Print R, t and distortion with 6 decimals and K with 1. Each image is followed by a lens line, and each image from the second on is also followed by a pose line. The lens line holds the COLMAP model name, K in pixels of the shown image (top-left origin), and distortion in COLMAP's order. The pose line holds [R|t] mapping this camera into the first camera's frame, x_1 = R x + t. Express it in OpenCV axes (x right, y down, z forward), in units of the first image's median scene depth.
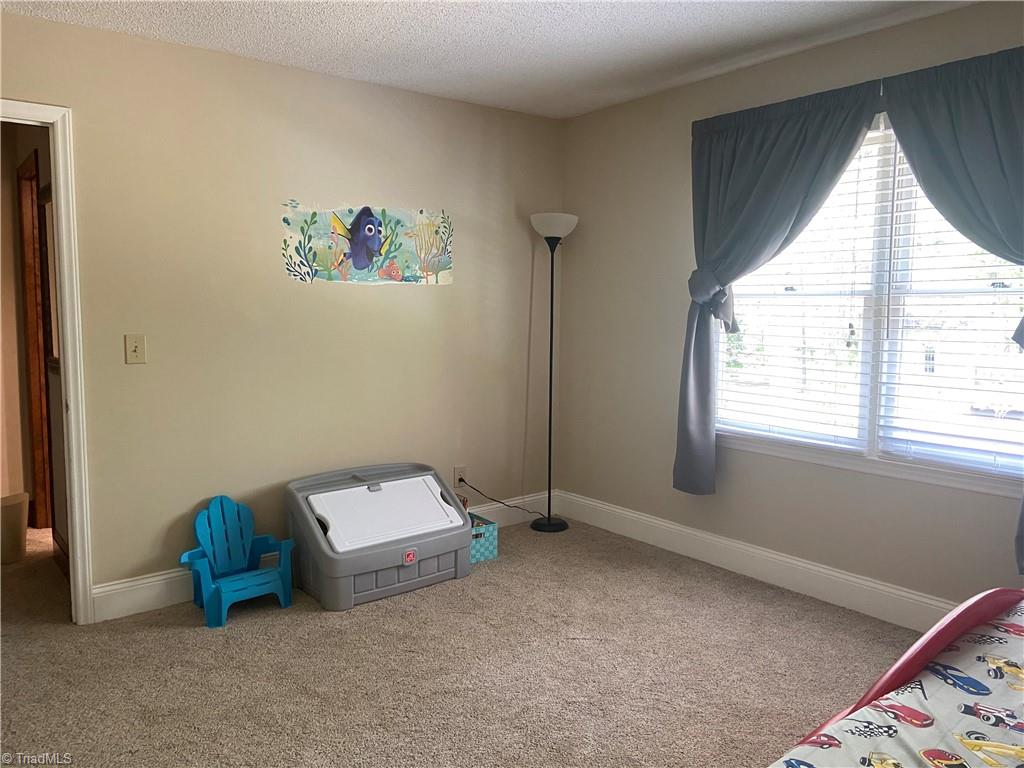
lens RADIAL K [[777.5, 0, 511.7], [0, 777.5, 379.5], [0, 0, 1]] dist [0.039328, -0.030950]
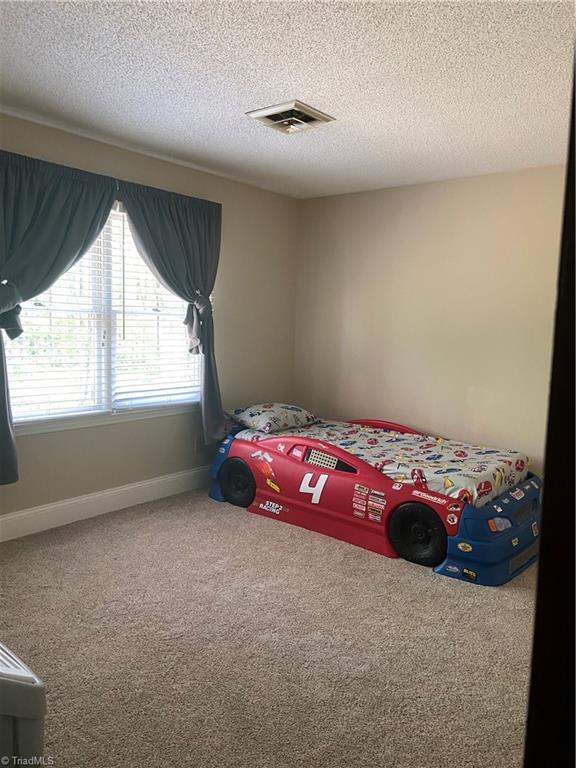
lens RADIAL K [[583.1, 0, 287.7], [0, 583.1, 385.6], [0, 0, 1]] dist [0.039328, -0.030950]
pose [[-0.223589, -0.115176, 0.967855, -0.777867], [0.063889, 0.989126, 0.132466, -0.094347], [-0.972587, 0.091454, -0.213800, 0.901730]]
